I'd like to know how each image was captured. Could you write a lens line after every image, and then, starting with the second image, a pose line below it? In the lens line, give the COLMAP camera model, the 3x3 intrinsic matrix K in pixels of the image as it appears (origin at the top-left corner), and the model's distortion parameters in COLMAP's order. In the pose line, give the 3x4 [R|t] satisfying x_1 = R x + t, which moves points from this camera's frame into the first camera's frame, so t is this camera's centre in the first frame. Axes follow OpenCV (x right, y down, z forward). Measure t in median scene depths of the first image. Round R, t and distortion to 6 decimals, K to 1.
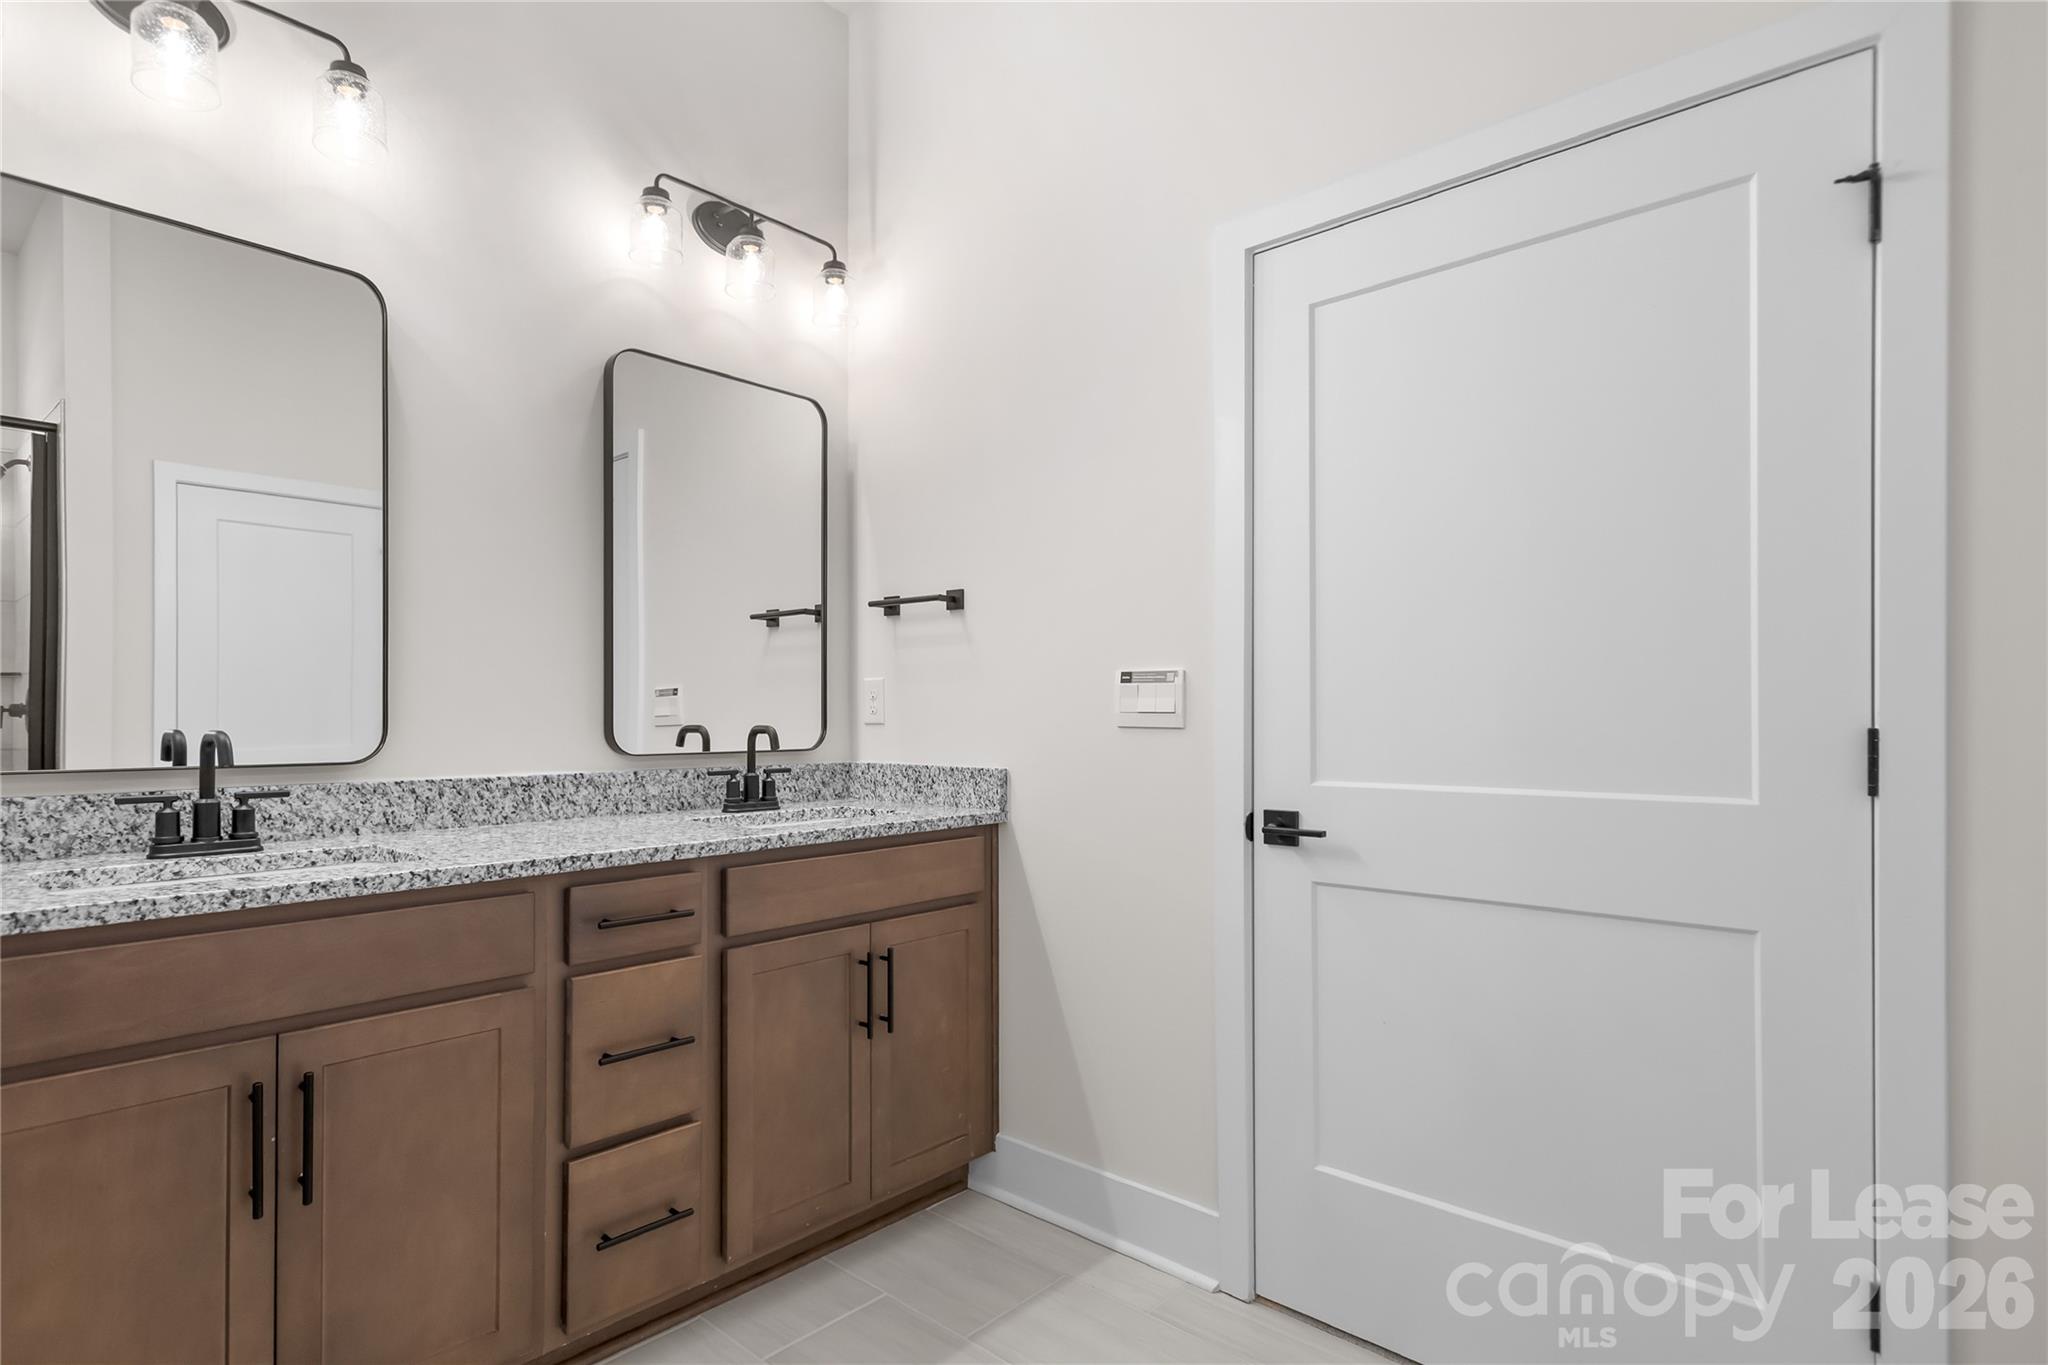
lens RADIAL K [[1048.9, 0, 988.8], [0, 1048.9, 710.7], [0, 0, 1]] dist [0.012739, -0.000480]
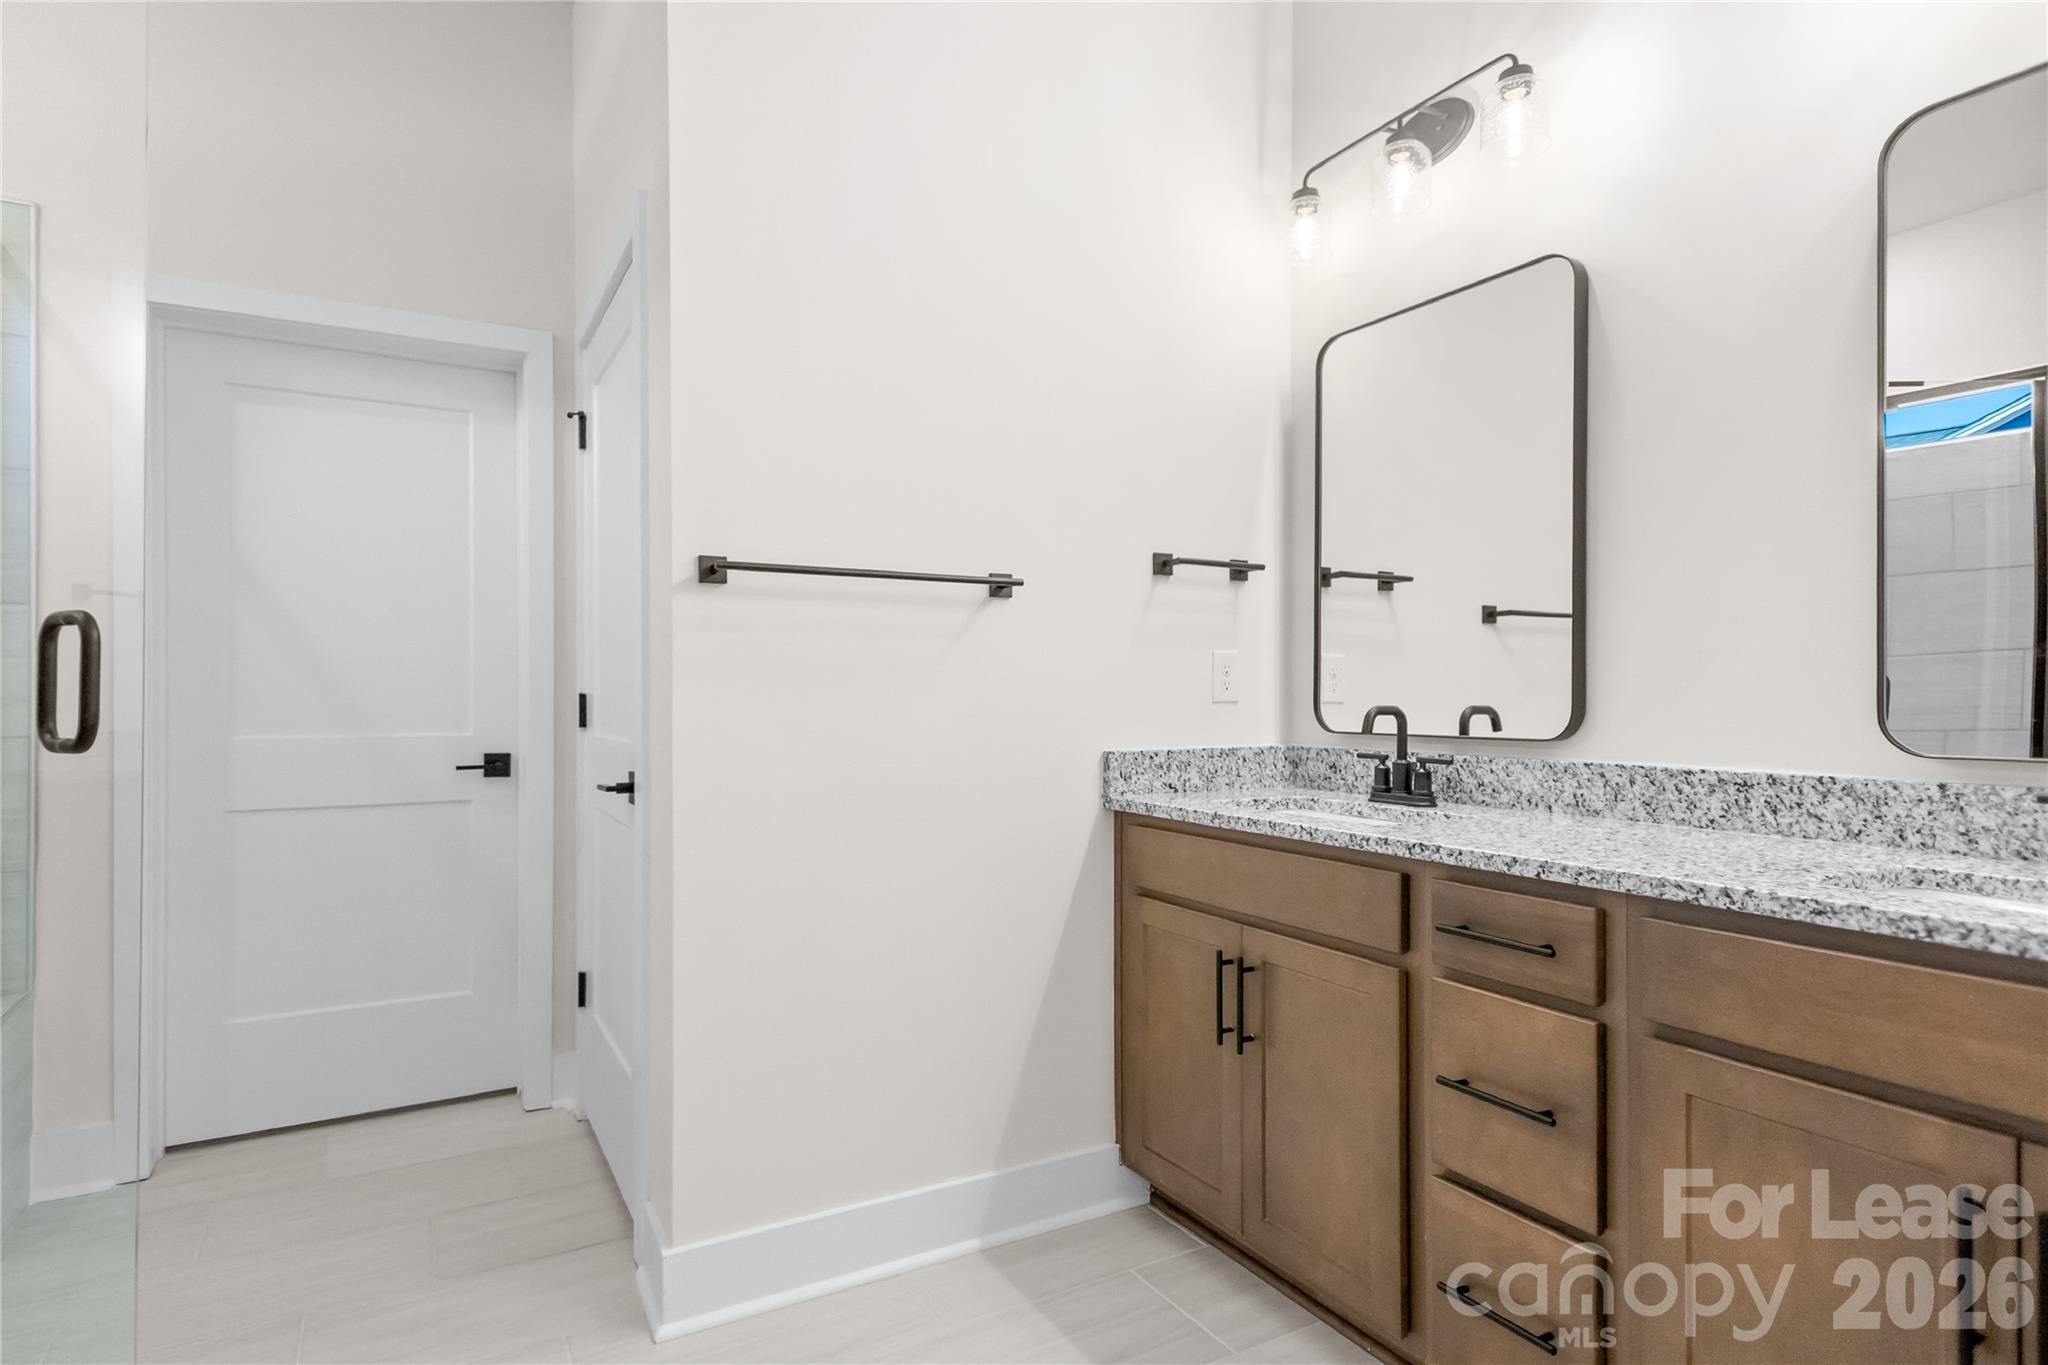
lens RADIAL K [[1048.9, 0, 988.8], [0, 1048.9, 710.7], [0, 0, 1]] dist [0.012739, -0.000480]
pose [[-0.302758, 0.010894, -0.953005, 0.511244], [-0.000958, 0.999931, 0.011734, 0.009640], [0.953067, 0.004466, -0.302726, 0.782979]]
